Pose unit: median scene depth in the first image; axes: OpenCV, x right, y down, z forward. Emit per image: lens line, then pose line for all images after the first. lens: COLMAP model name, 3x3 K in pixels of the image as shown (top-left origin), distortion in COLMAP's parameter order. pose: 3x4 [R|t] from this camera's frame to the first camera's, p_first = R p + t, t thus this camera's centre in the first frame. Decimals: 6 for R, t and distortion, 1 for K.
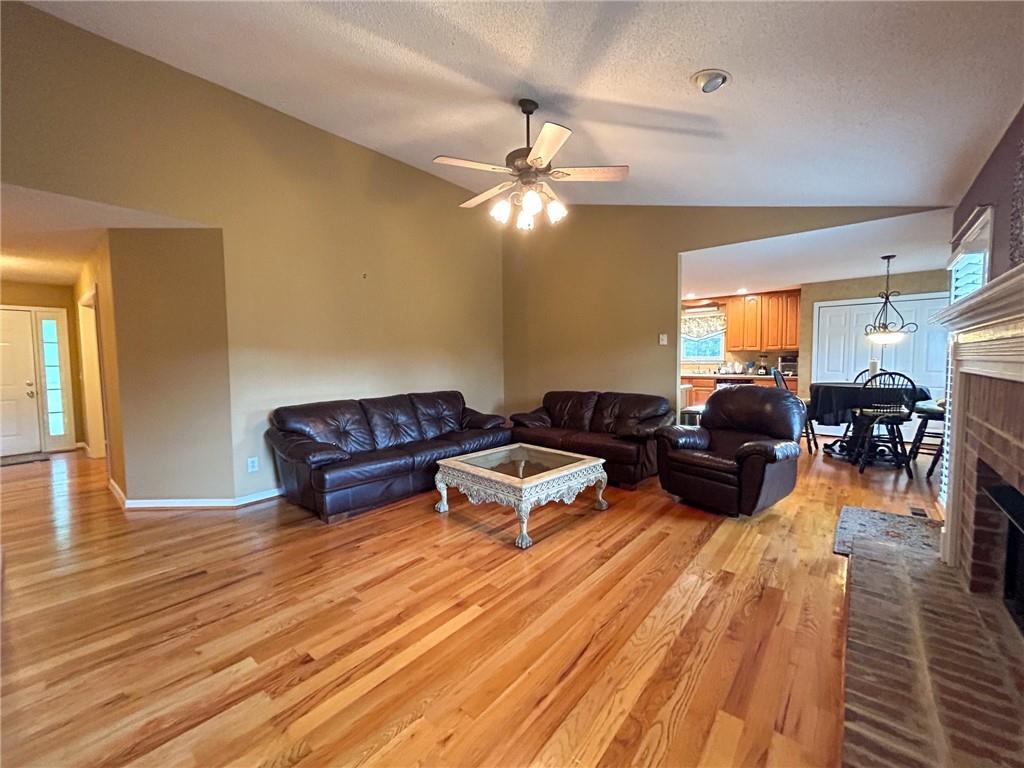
lens RADIAL K [[411.9, 0, 507.0], [0, 411.9, 383.1], [0, 0, 1]] dist [-0.003915, -0.000155]
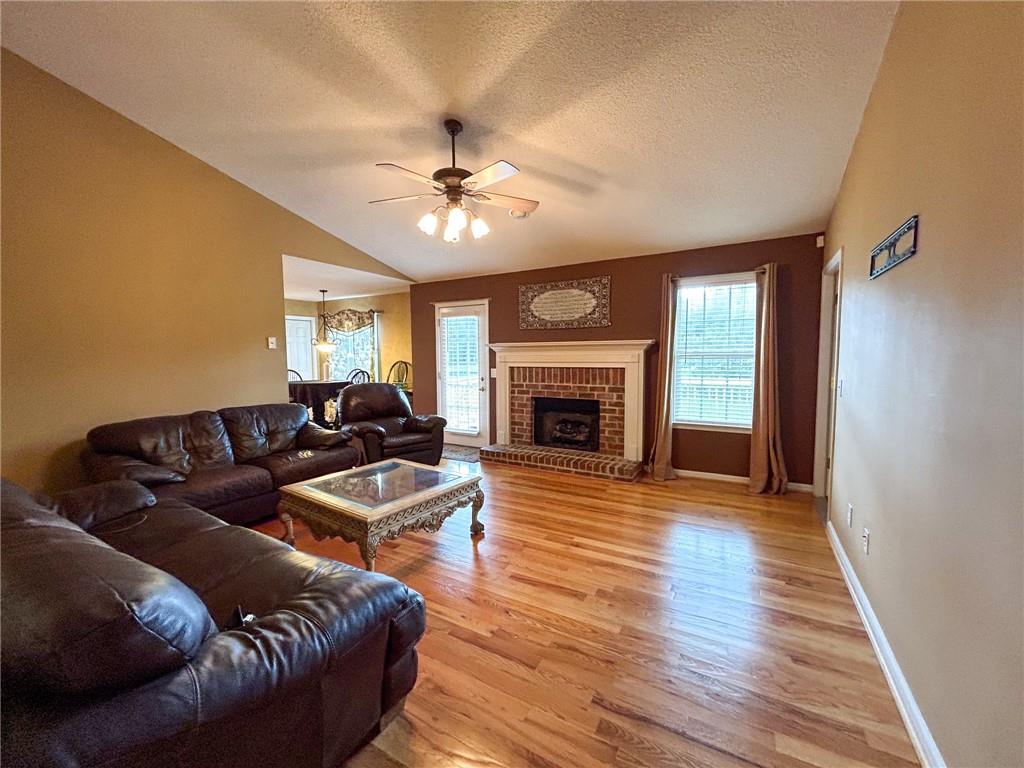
lens RADIAL K [[411.9, 0, 510.2], [0, 411.9, 384.2], [0, 0, 1]] dist [-0.003915, -0.000155]
pose [[-0.175722, -0.061576, 0.982512, -1.172922], [0.064837, 0.995151, 0.073964, -0.087708], [-0.982302, 0.076700, -0.170877, 1.199337]]
